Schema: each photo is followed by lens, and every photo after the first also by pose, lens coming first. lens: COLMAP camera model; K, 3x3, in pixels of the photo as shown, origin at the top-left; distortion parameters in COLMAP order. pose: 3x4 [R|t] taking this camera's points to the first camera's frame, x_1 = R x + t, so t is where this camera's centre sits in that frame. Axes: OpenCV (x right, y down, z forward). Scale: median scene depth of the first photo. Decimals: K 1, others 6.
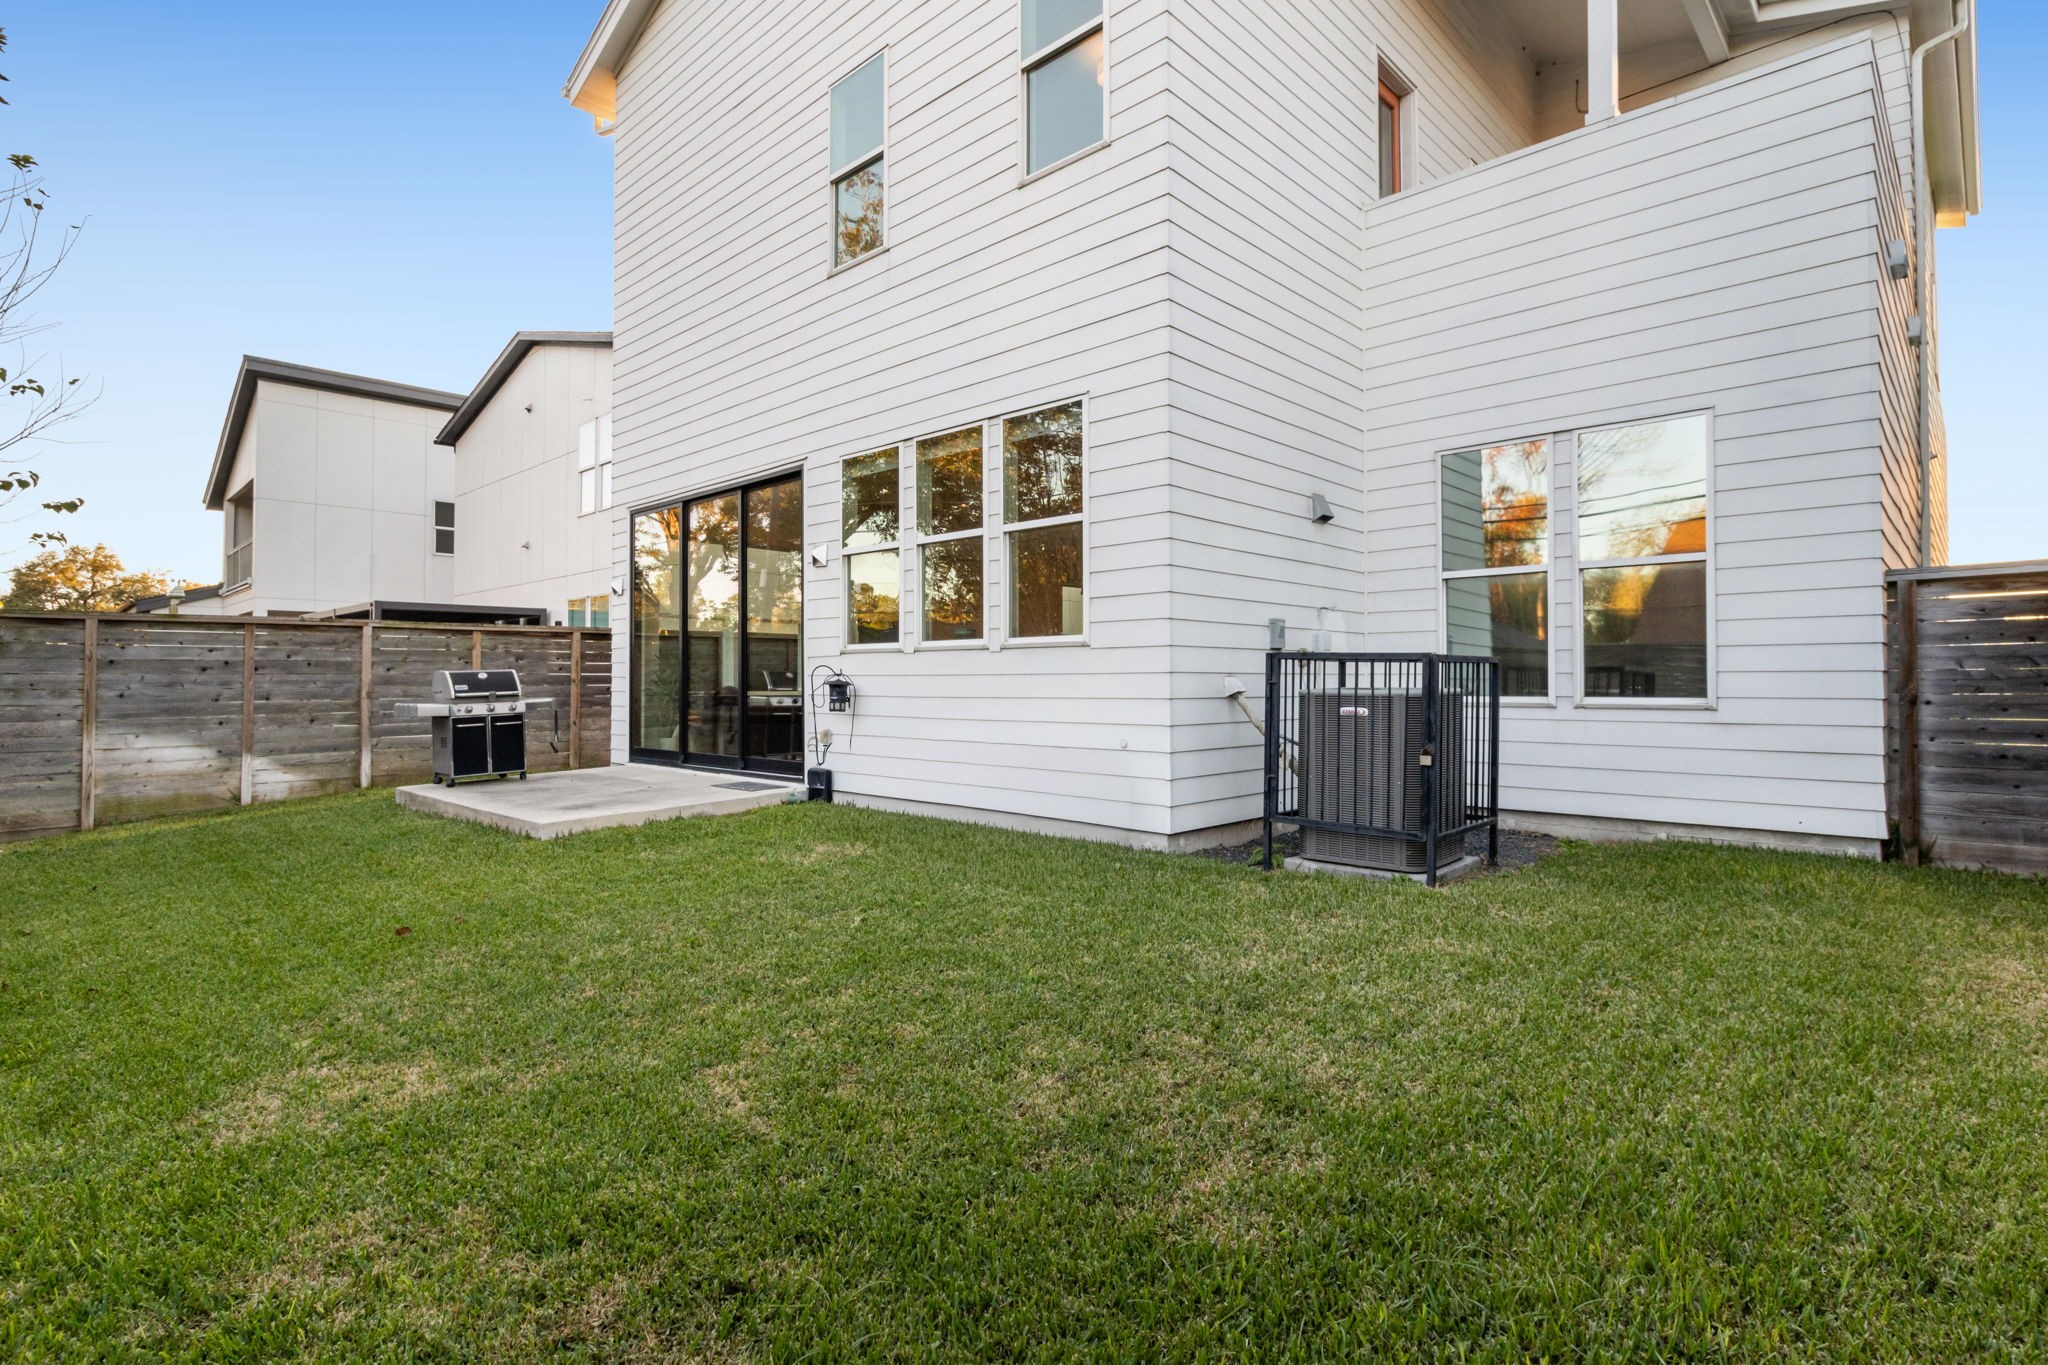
lens RADIAL K [[1009.7, 0, 1024.7], [0, 1009.7, 682.0], [0, 0, 1]] dist [0.003990, 0.000224]
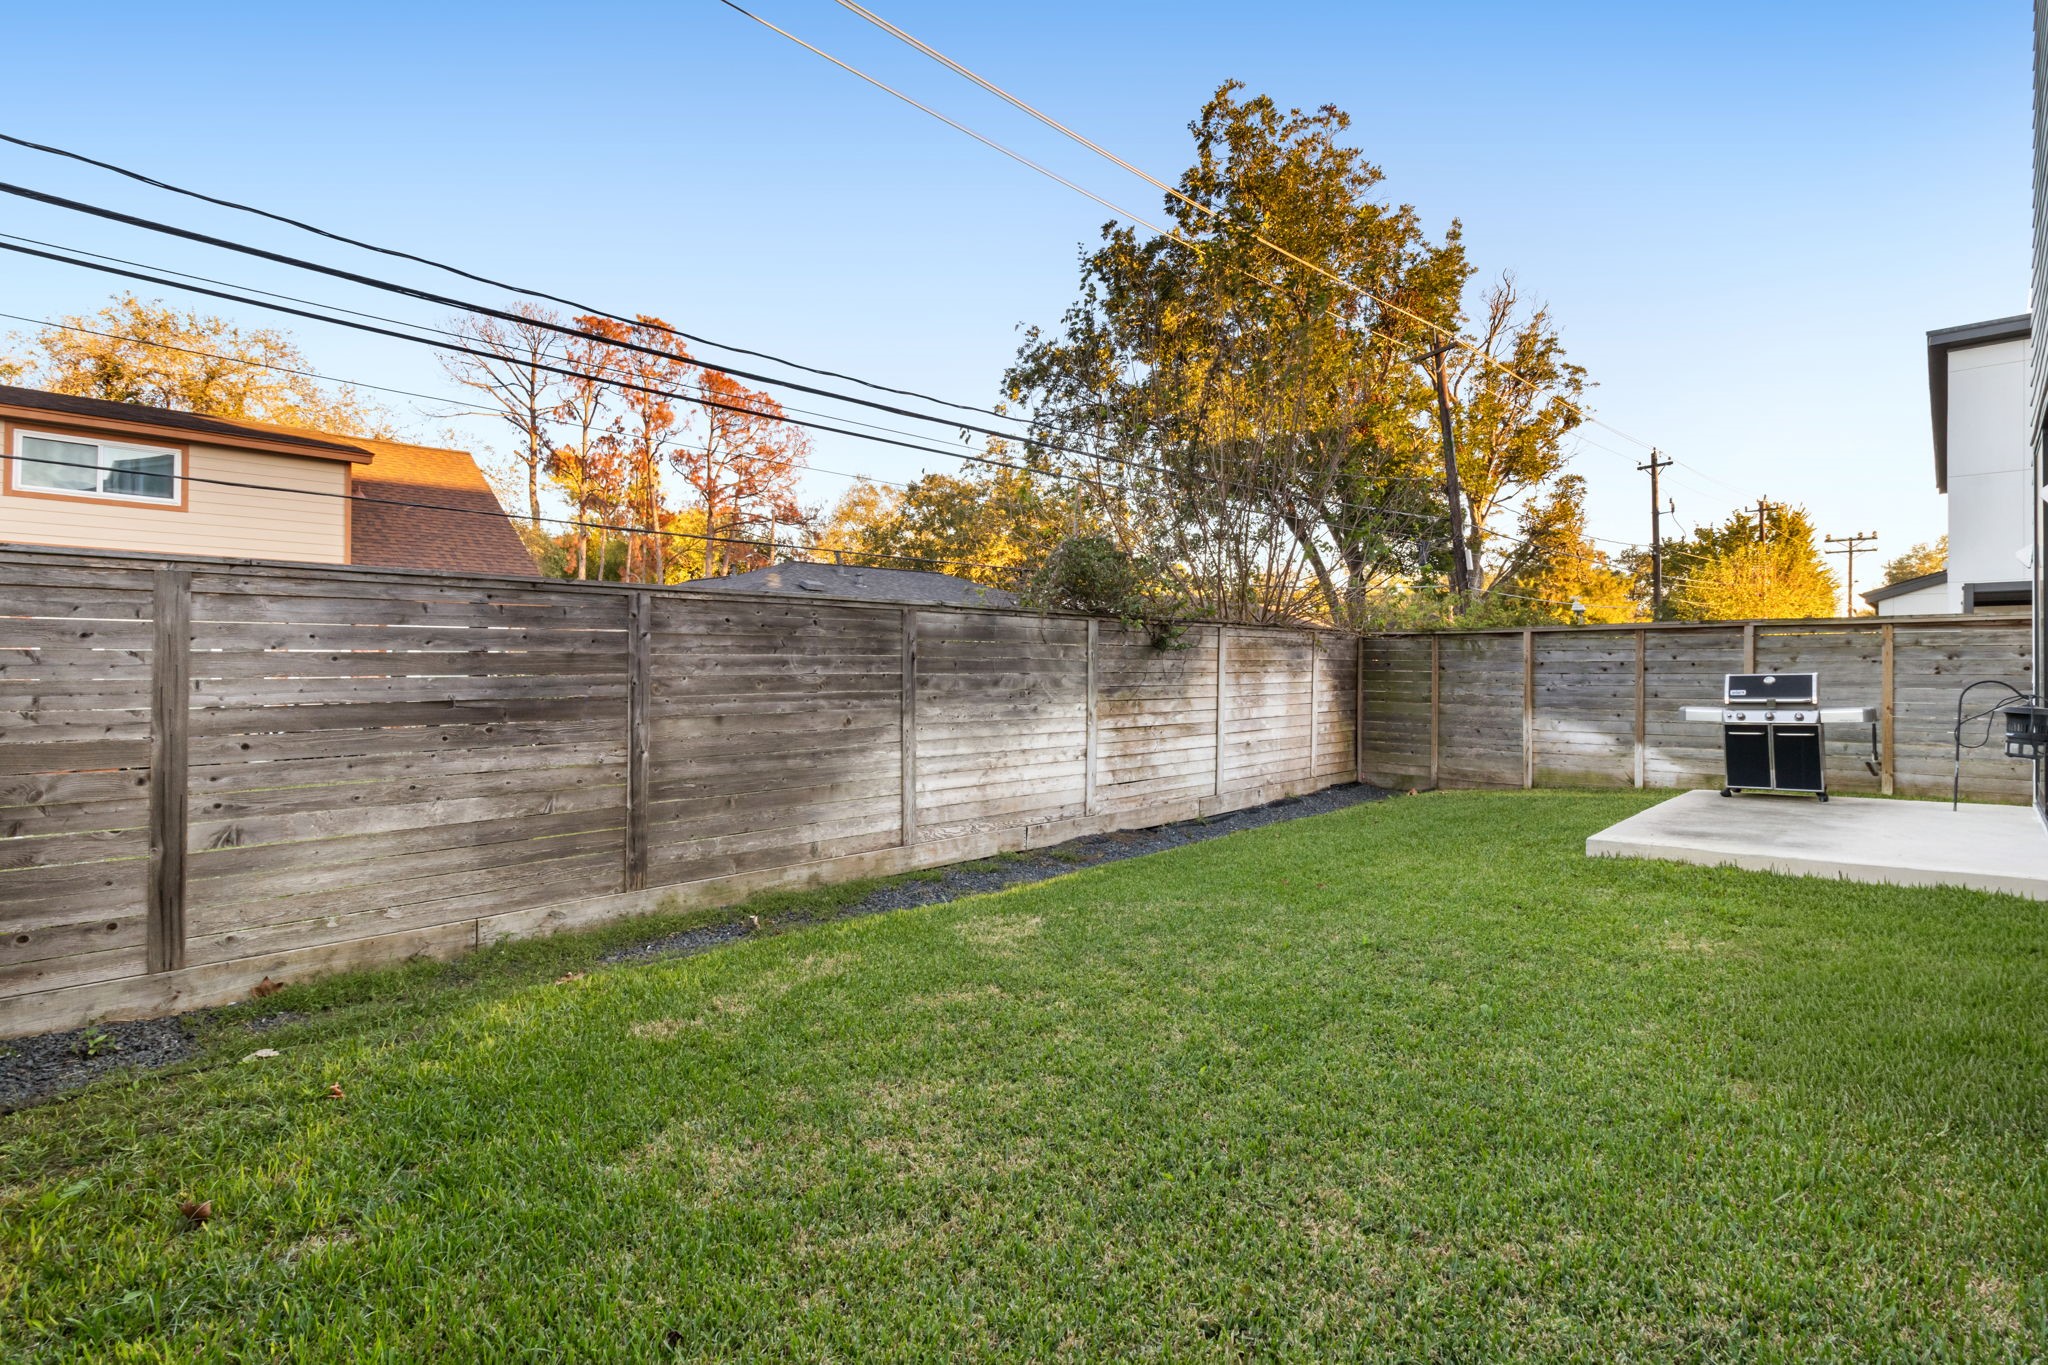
lens RADIAL K [[947.1, 0, 1024.9], [0, 947.1, 671.0], [0, 0, 1]] dist [-0.002916, -0.000151]
pose [[-0.012634, 0.011011, -0.999860, 0.319117], [0.001409, 0.999939, 0.010994, -0.024526], [0.999919, -0.001270, -0.012648, 0.333179]]
